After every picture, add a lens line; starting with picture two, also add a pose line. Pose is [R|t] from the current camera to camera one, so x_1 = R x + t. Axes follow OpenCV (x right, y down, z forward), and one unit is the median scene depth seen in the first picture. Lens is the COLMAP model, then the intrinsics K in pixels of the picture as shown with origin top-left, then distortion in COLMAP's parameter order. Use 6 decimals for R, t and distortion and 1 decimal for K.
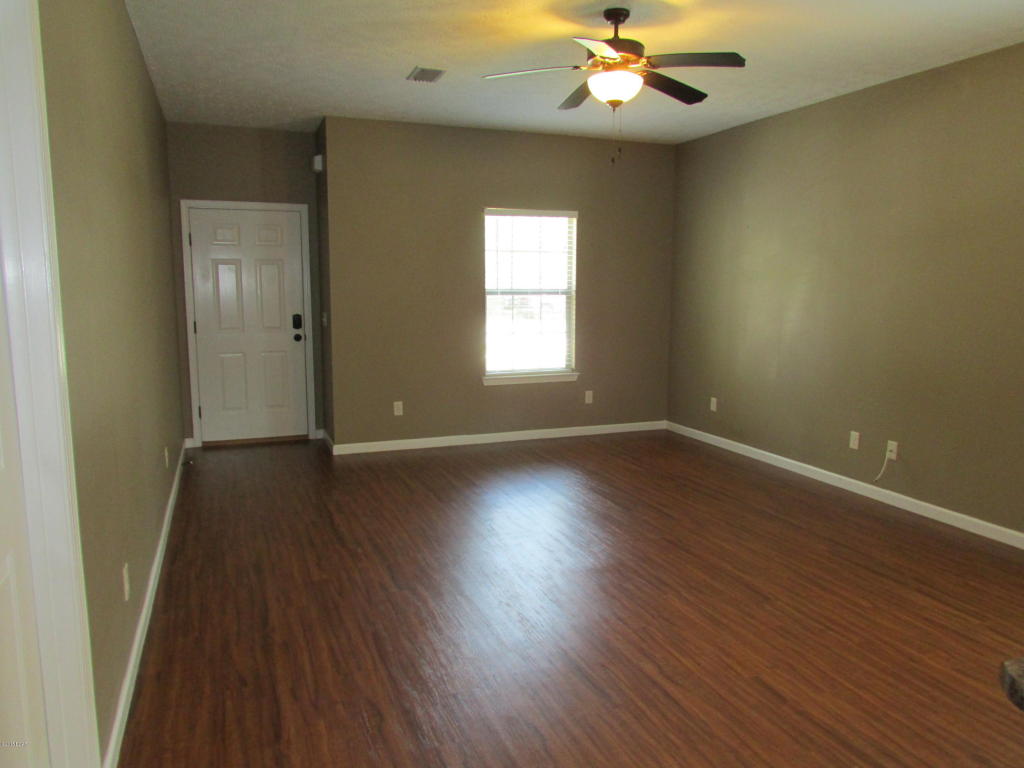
lens RADIAL K [[736.6, 0, 512.0], [0, 736.6, 384.0], [0, 0, 1]] dist [-0.002259, 0.001275]
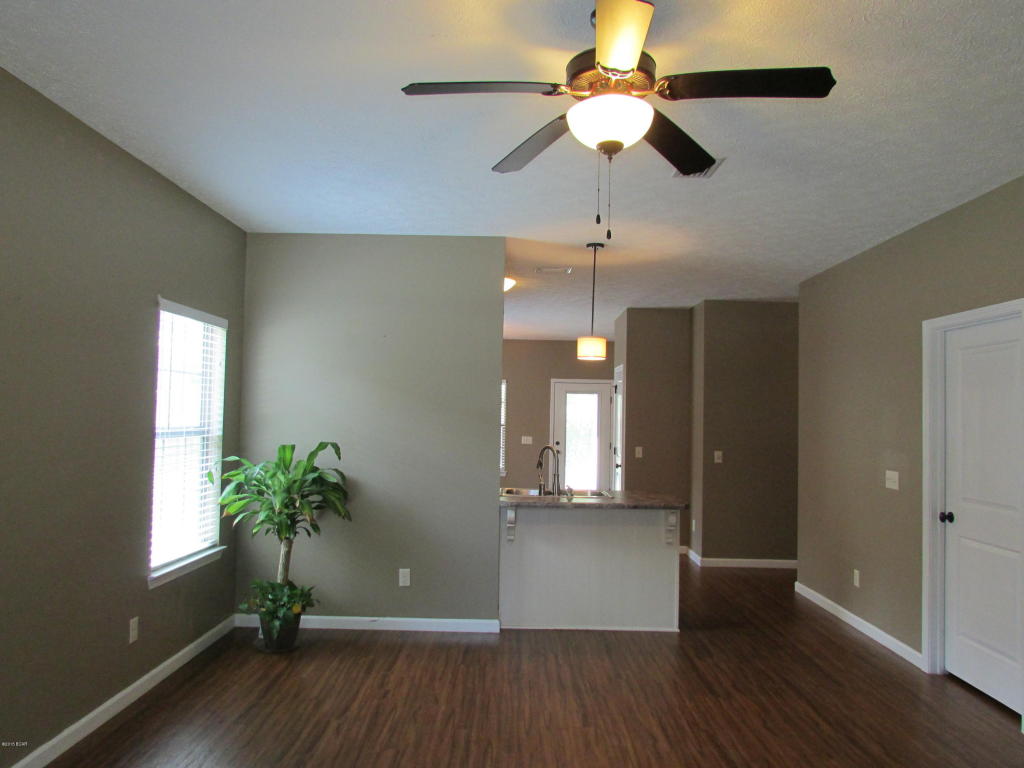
lens RADIAL K [[736.6, 0, 512.0], [0, 736.6, 384.0], [0, 0, 1]] dist [-0.002259, 0.001275]
pose [[-0.923885, -0.012341, 0.382471, -0.035584], [0.026882, 0.994918, 0.097039, -0.301968], [-0.381725, 0.099934, -0.918858, 1.972370]]
